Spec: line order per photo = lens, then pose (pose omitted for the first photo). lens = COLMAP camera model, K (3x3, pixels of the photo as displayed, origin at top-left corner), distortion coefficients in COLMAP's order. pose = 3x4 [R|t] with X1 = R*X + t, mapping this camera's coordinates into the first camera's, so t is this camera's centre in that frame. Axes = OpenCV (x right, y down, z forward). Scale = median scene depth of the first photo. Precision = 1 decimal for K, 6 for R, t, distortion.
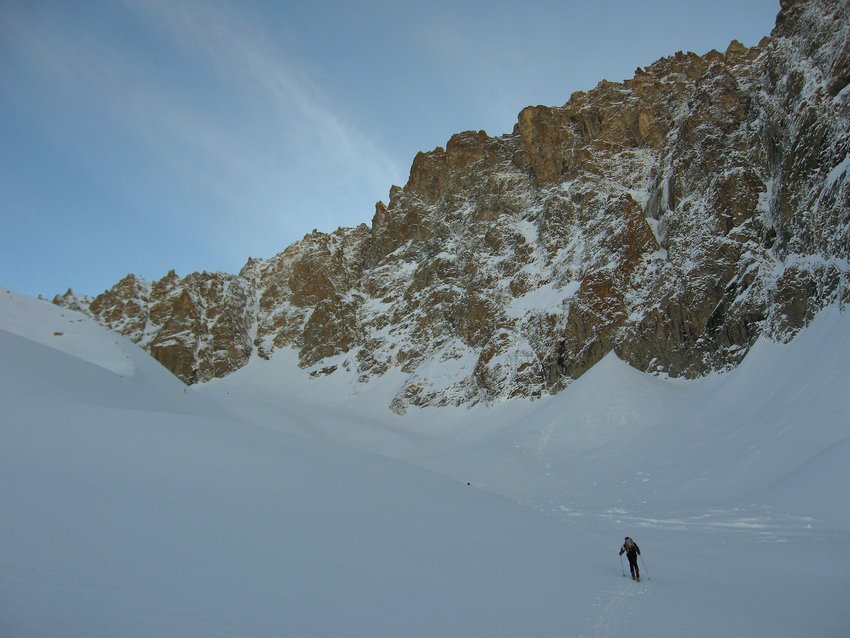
lens RADIAL K [[705.3, 0, 433.2], [0, 705.3, 309.1], [0, 0, 1]] dist [-0.139006, 0.106441]
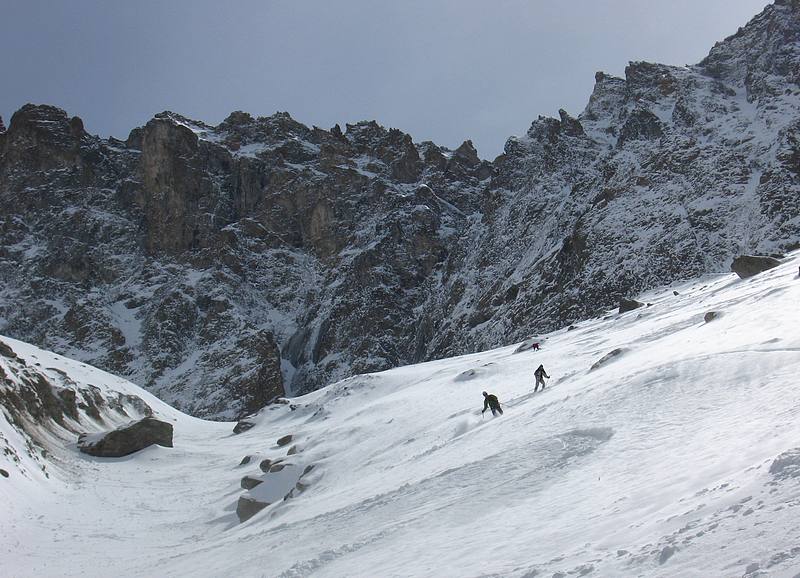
lens RADIAL K [[1806.0, 0, 400.0], [0, 1806.0, 289.0], [0, 0, 1]] dist [-0.016465, -0.044461]
pose [[0.894206, 0.282244, 0.347469, -0.266337], [-0.258235, 0.959258, -0.114628, -0.005652], [-0.365665, 0.012772, 0.930659, -0.823303]]
